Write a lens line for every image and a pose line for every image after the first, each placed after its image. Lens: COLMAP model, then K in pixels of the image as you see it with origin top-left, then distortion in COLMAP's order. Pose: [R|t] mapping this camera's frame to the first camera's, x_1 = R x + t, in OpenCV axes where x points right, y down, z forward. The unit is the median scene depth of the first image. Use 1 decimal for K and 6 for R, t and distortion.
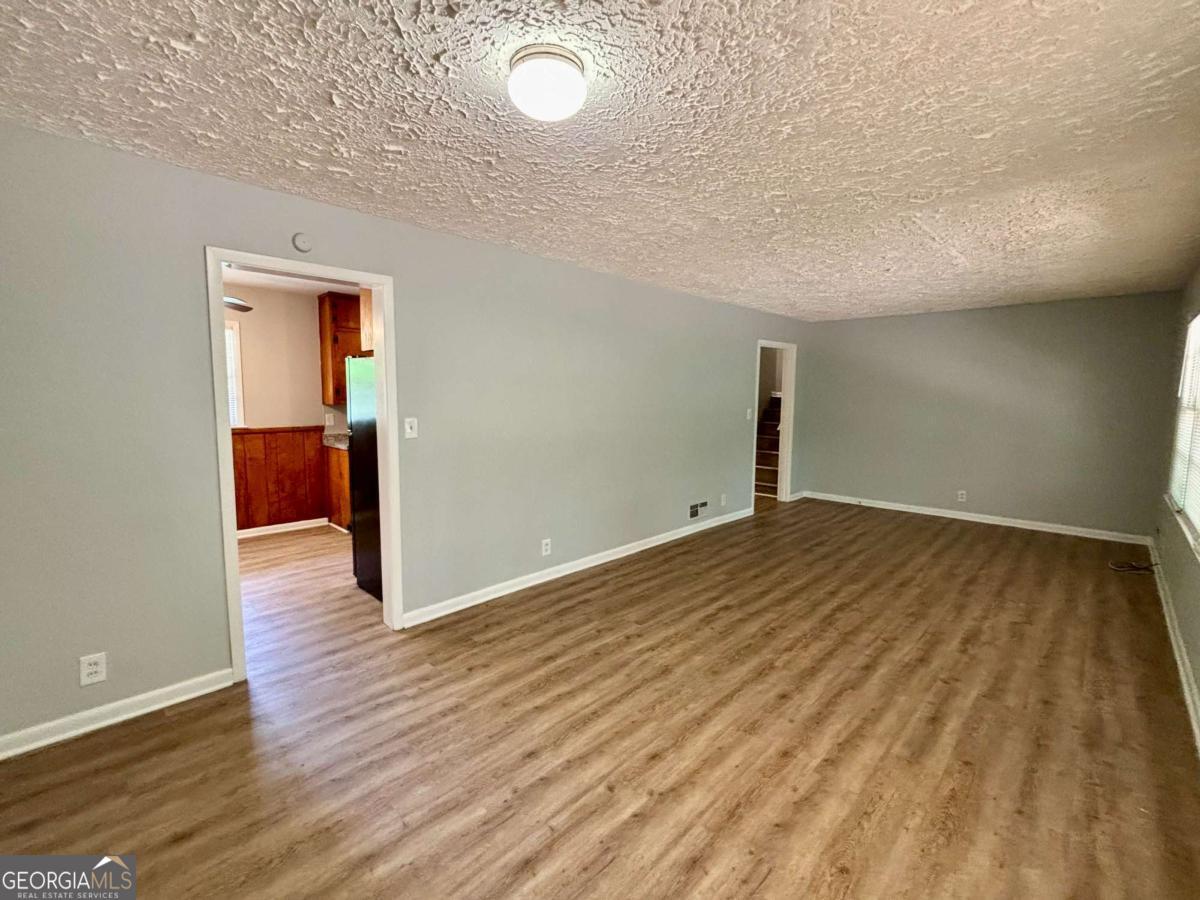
lens RADIAL K [[530.8, 0, 597.7], [0, 530.8, 448.3], [0, 0, 1]] dist [0.014361, 0.001253]
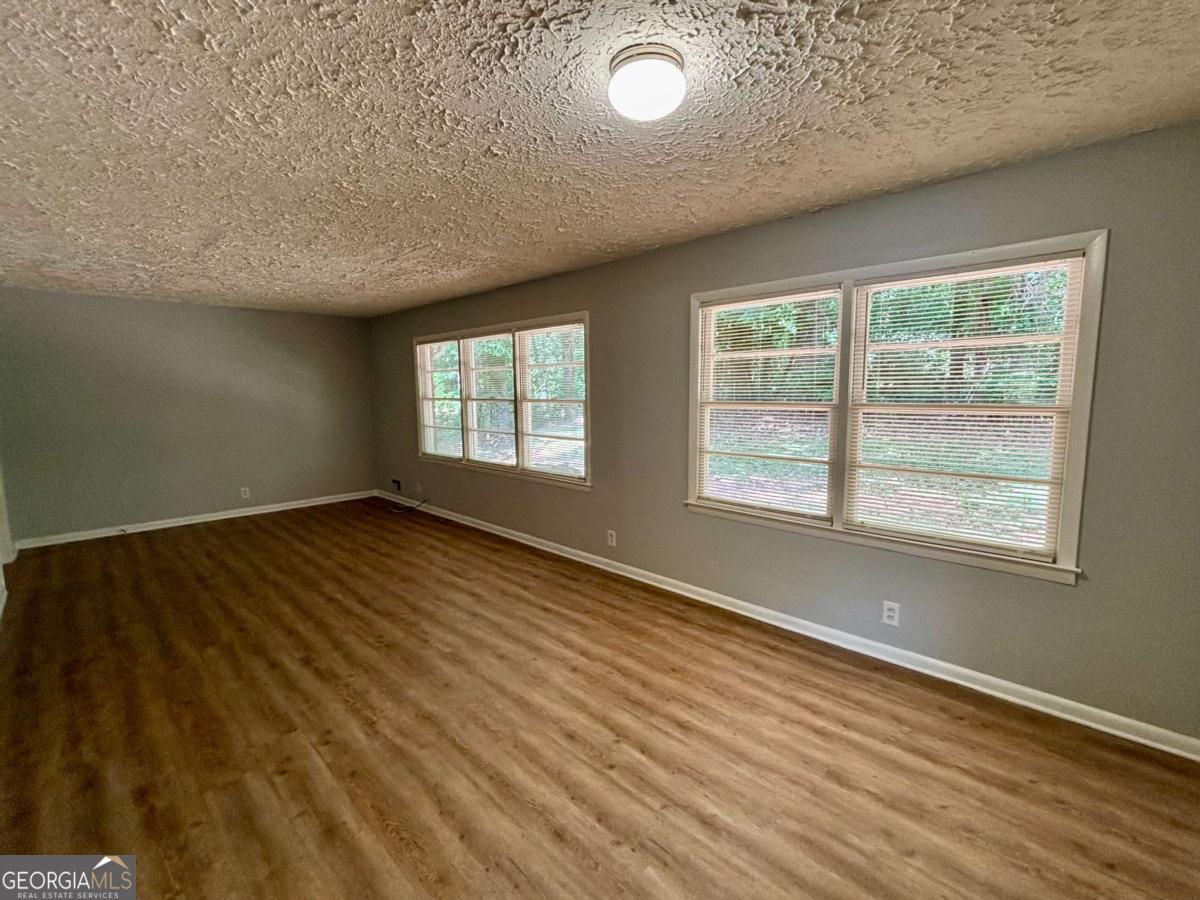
lens RADIAL K [[530.8, 0, 592.1], [0, 530.8, 457.3], [0, 0, 1]] dist [0.014361, 0.001253]
pose [[0.023812, -0.140380, 0.989811, -0.635910], [0.117393, 0.983635, 0.136680, -0.080991], [-0.992800, 0.112942, 0.039902, 0.624947]]
